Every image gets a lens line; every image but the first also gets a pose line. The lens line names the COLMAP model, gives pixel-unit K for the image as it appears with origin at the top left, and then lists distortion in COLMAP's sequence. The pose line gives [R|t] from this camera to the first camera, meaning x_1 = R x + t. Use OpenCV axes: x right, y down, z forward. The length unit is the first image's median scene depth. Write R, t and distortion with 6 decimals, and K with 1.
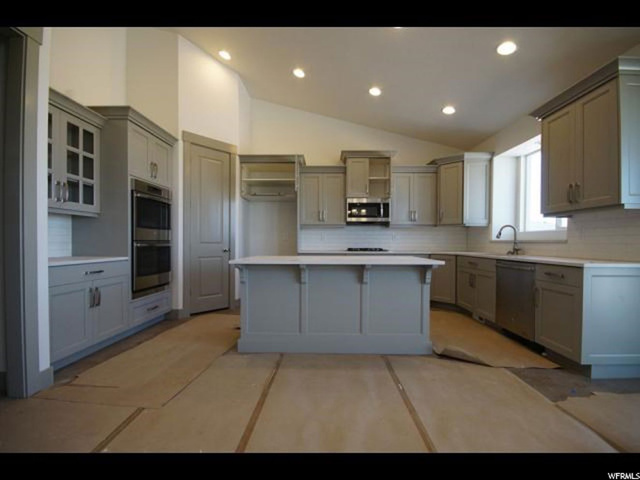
lens RADIAL K [[282.2, 0, 319.7], [0, 282.2, 245.0], [0, 0, 1]] dist [0.017629, -0.014532]
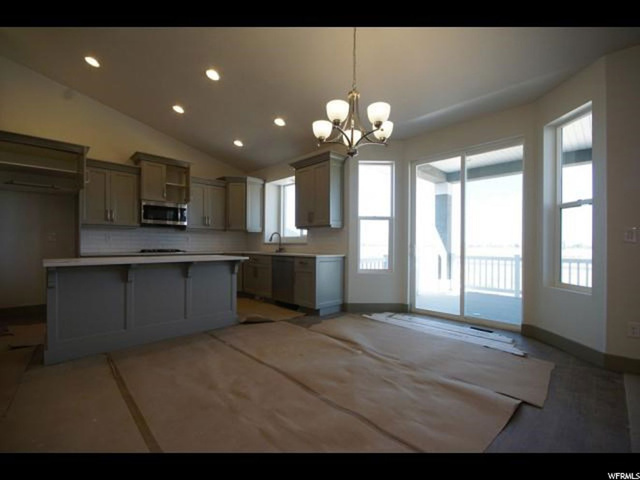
lens RADIAL K [[282.2, 0, 319.7], [0, 282.2, 245.0], [0, 0, 1]] dist [0.017629, -0.014532]
pose [[0.698647, -0.000932, 0.715466, -0.258366], [0.004739, 0.999983, -0.003325, 0.001306], [-0.715450, 0.005714, 0.698640, -0.213945]]
